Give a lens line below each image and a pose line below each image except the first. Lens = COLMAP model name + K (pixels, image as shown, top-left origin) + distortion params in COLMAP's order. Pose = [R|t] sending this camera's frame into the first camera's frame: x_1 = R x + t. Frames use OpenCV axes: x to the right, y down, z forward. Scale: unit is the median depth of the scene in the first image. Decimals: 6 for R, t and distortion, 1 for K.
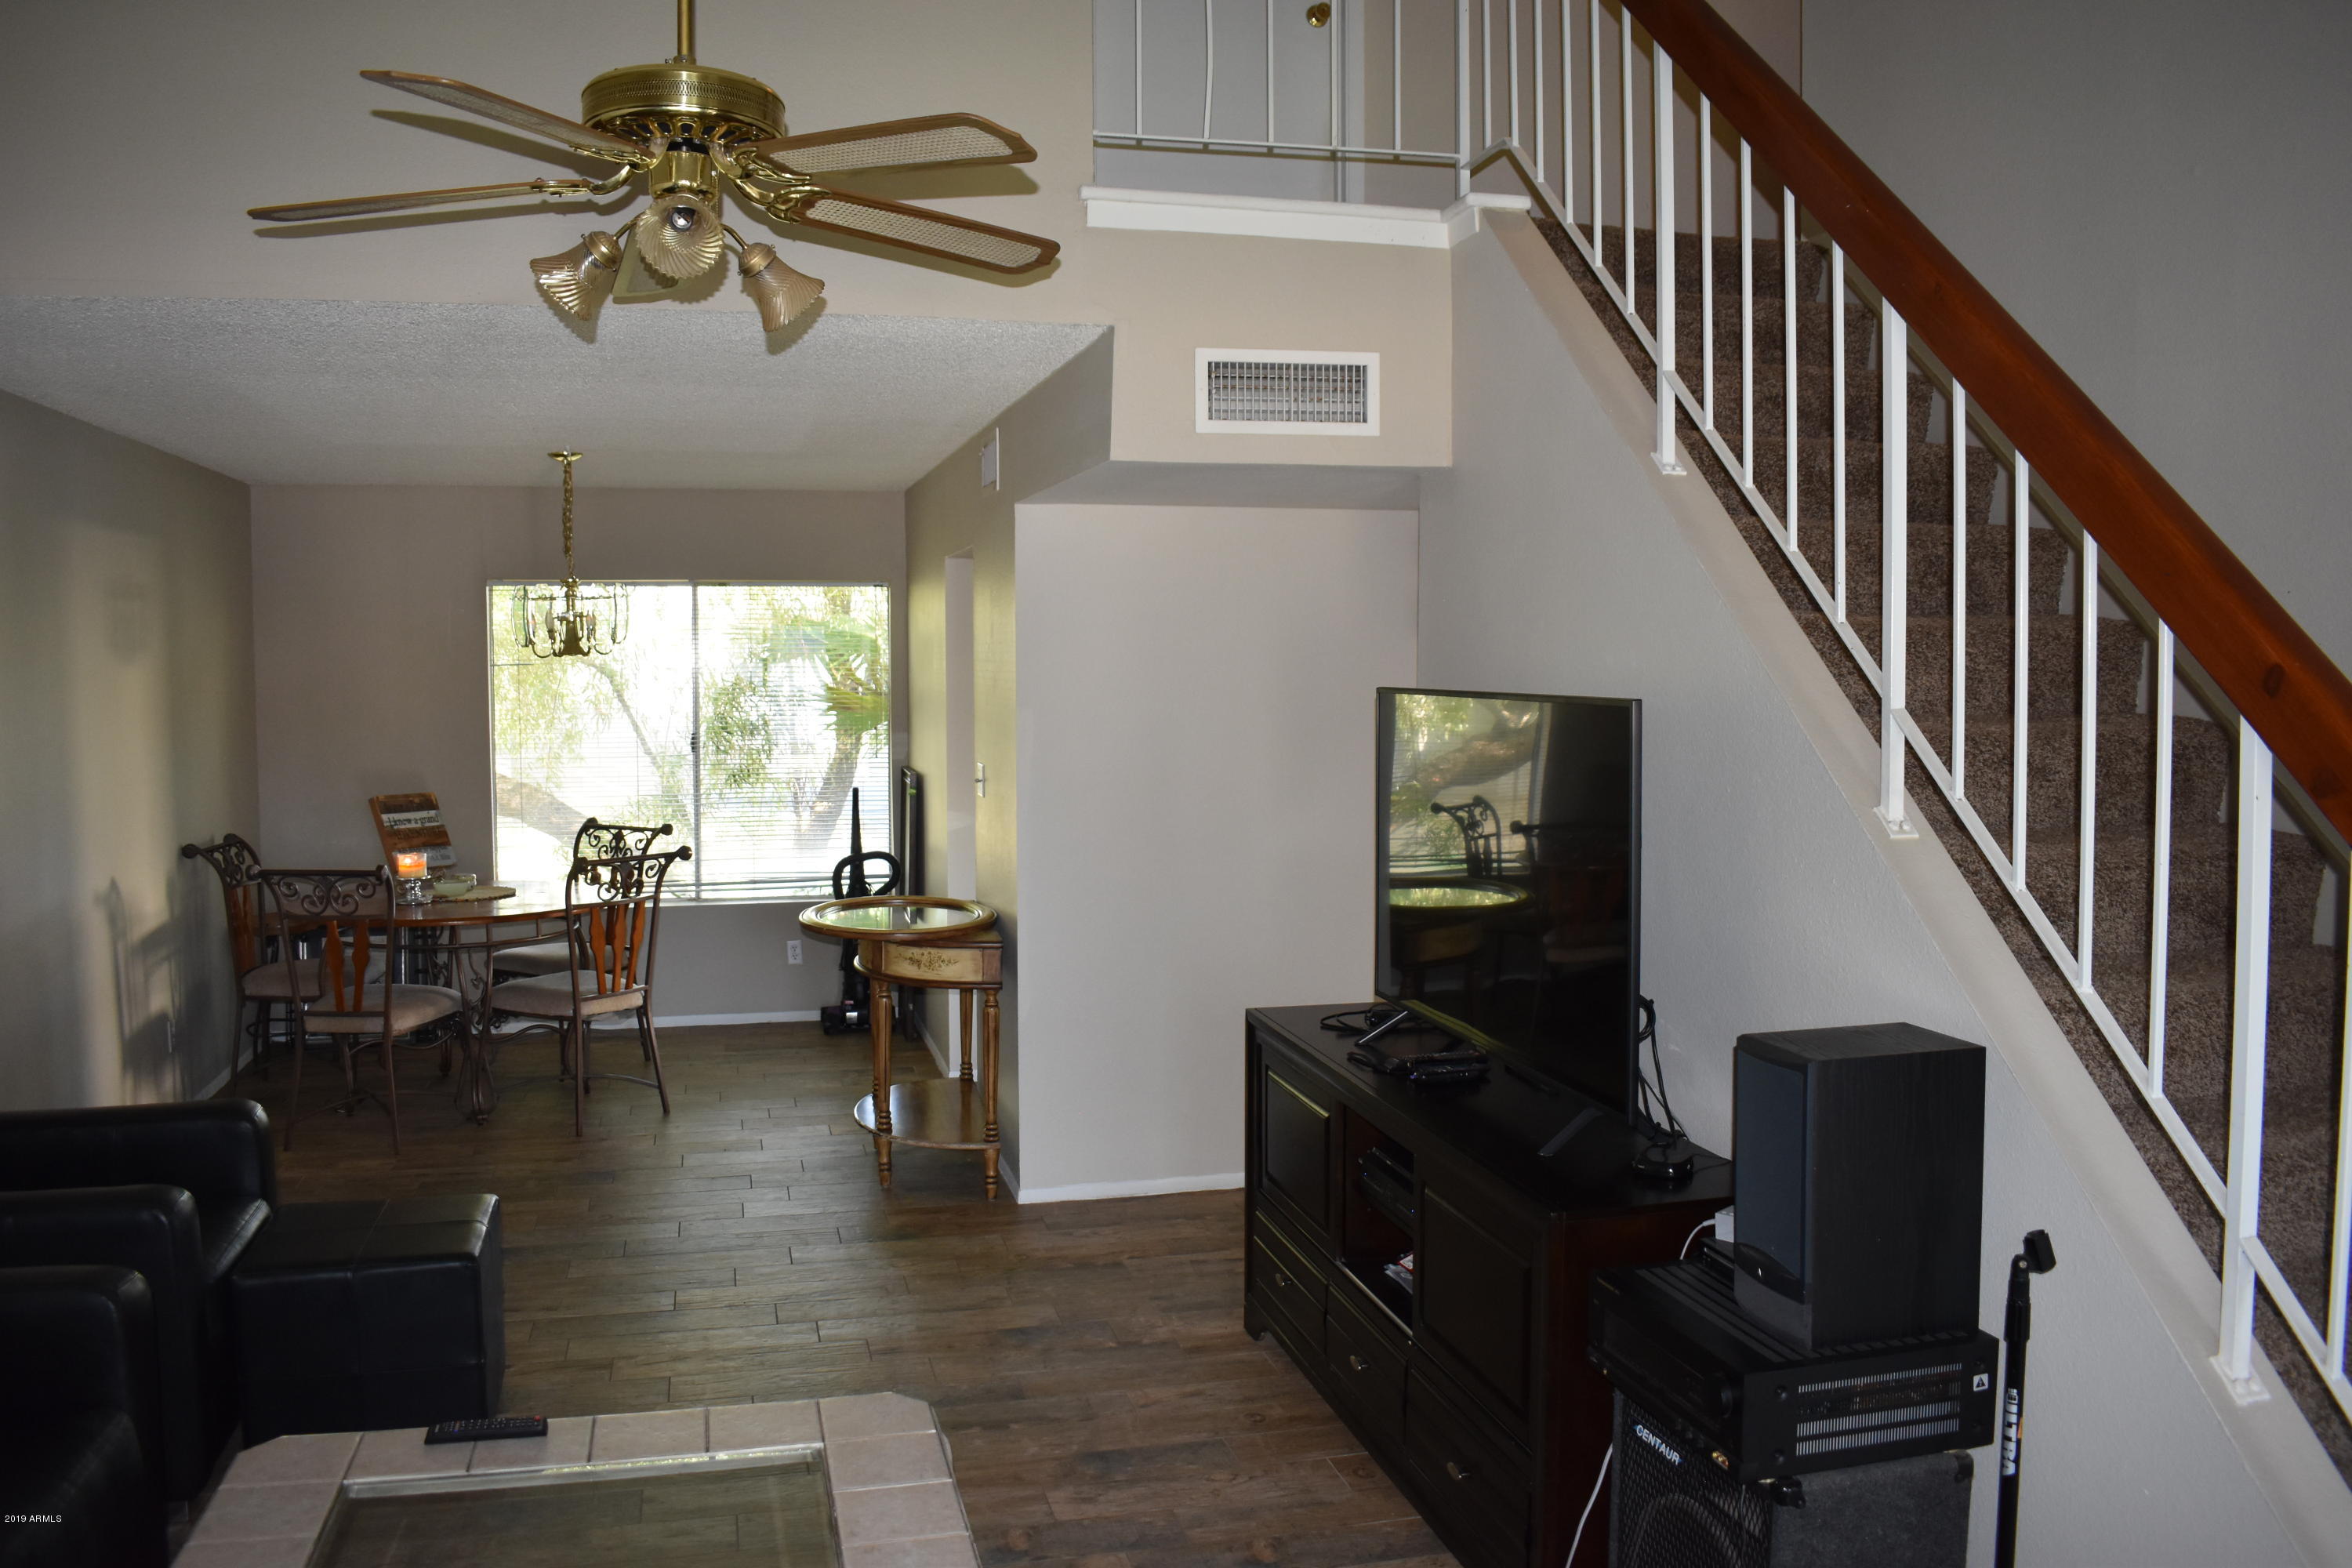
lens RADIAL K [[1813.0, 0, 1176.0], [0, 1813.0, 784.0], [0, 0, 1]] dist [-0.098052, 0.018922]
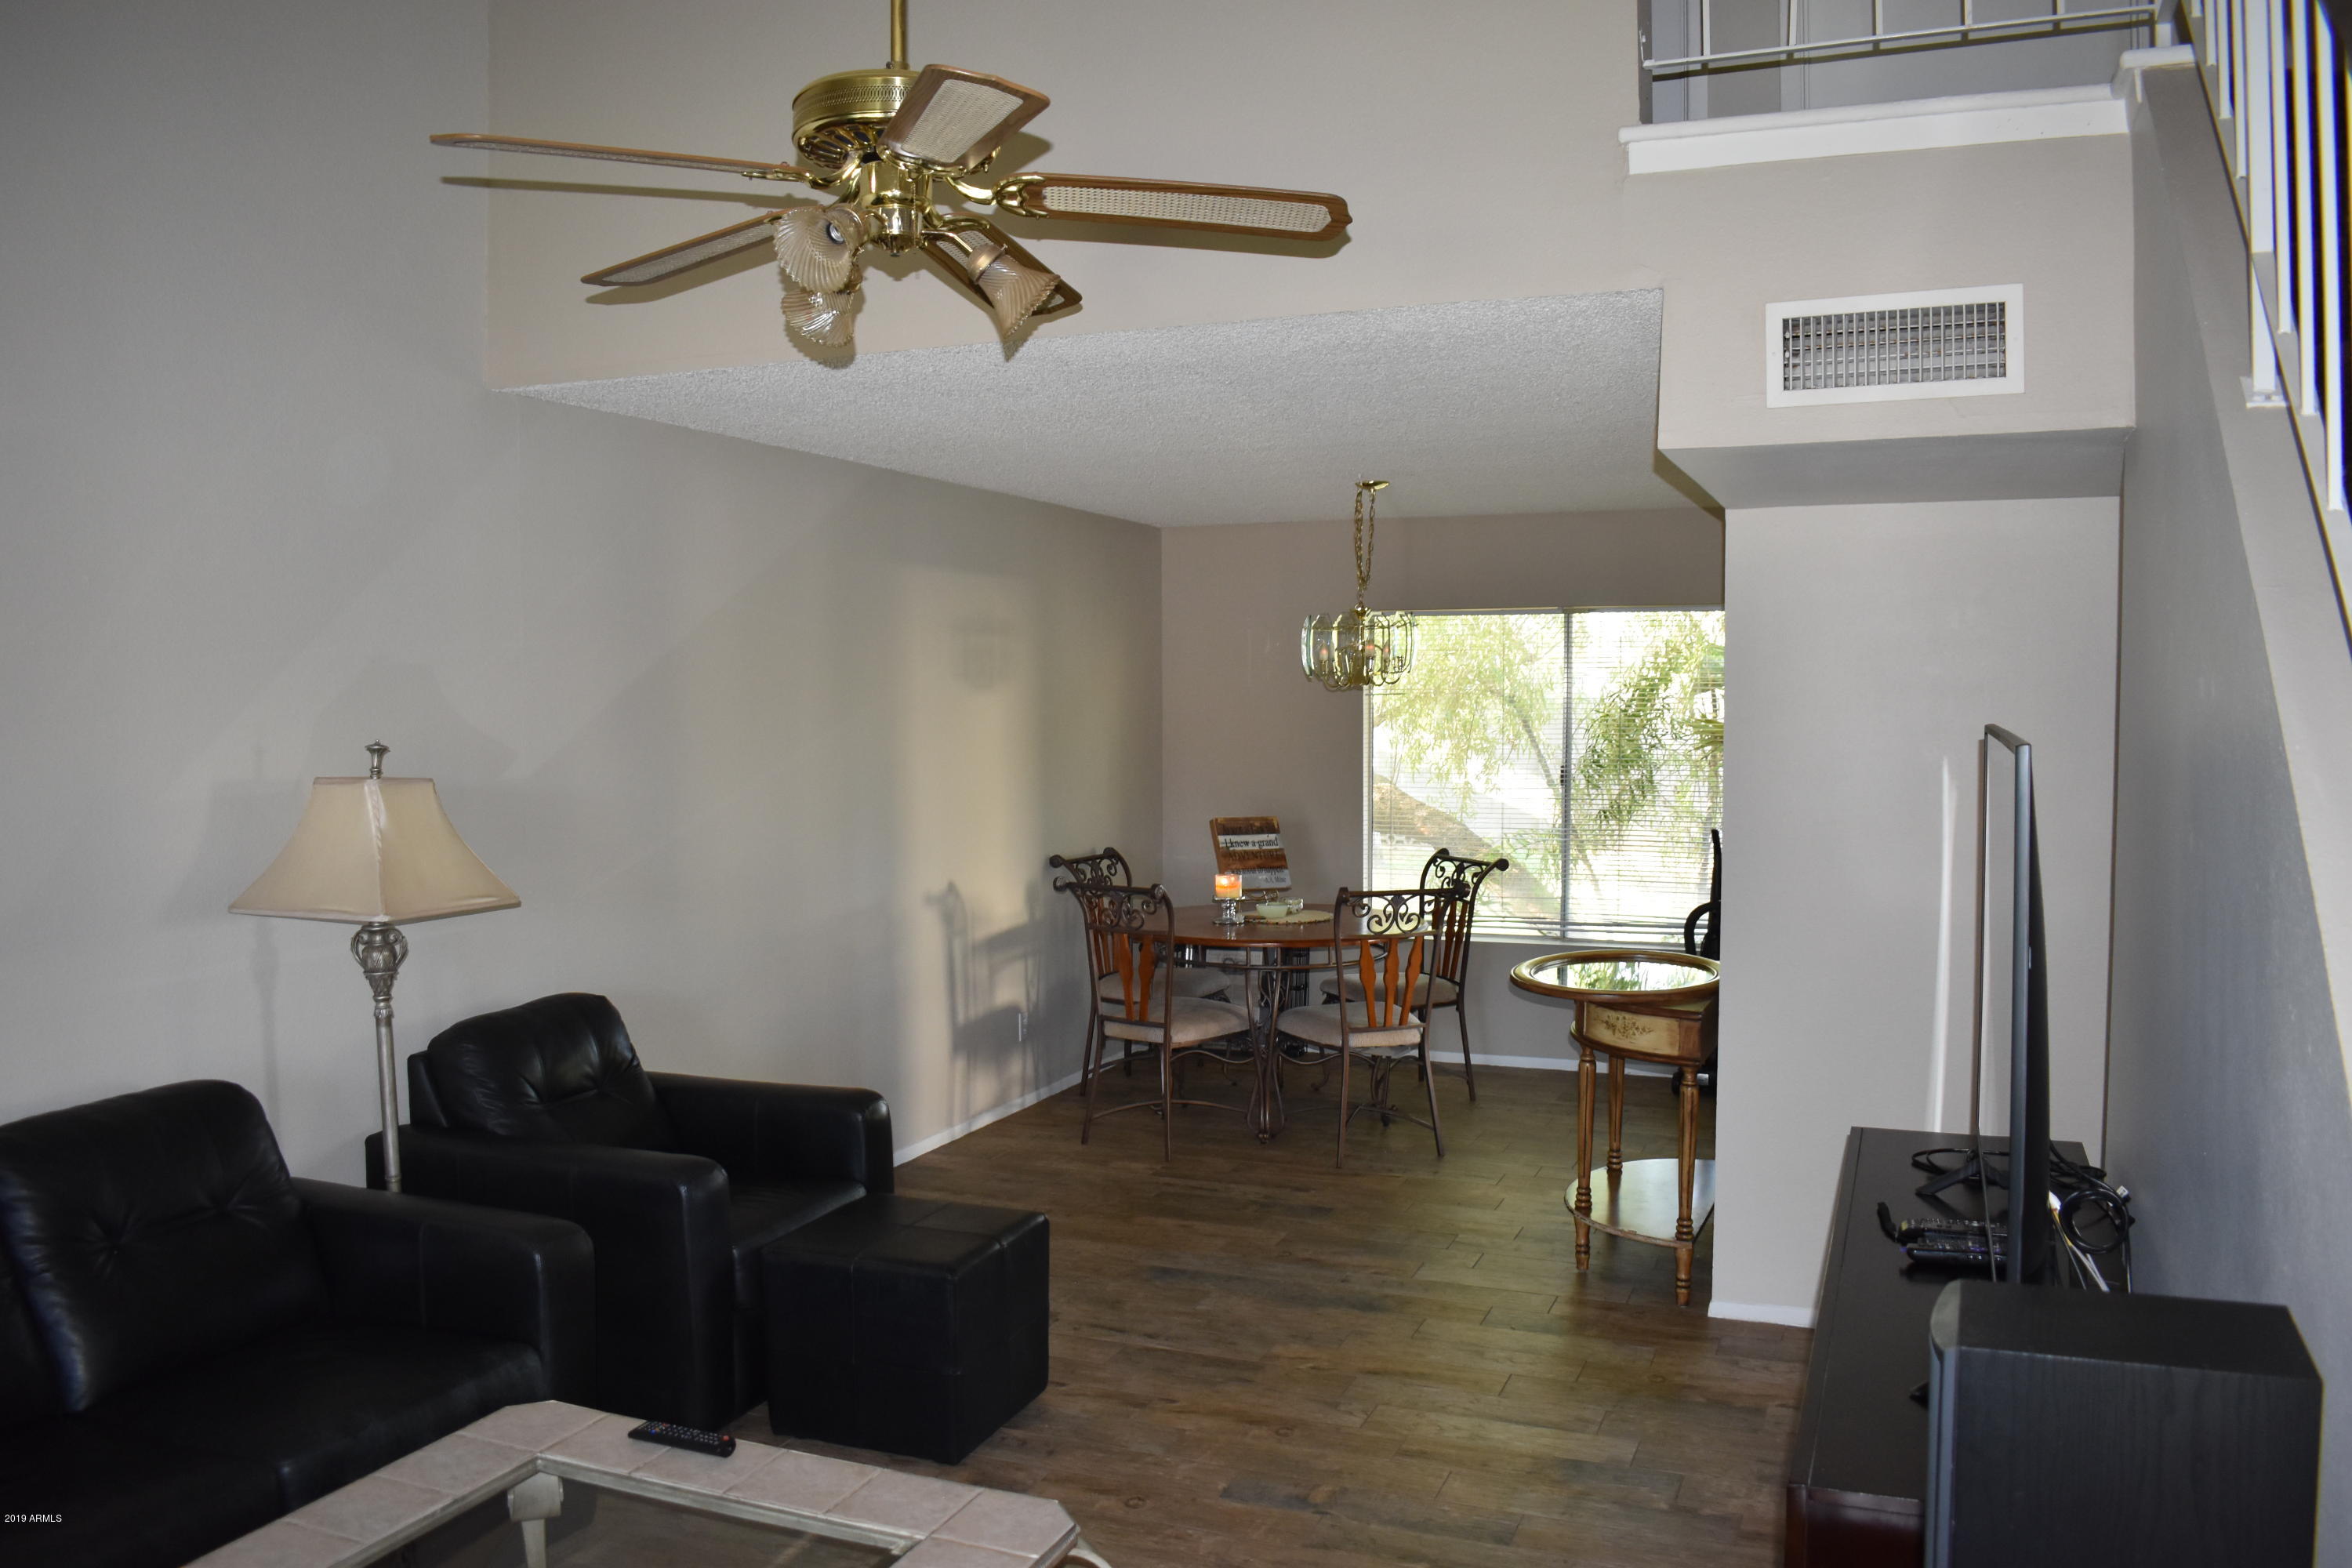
lens RADIAL K [[1813.0, 0, 1176.0], [0, 1813.0, 784.0], [0, 0, 1]] dist [-0.098052, 0.018922]
pose [[0.809201, 0.027535, -0.586887, 0.195135], [-0.037855, 0.999269, -0.005312, -0.008361], [0.586311, 0.026515, 0.809652, 0.144169]]
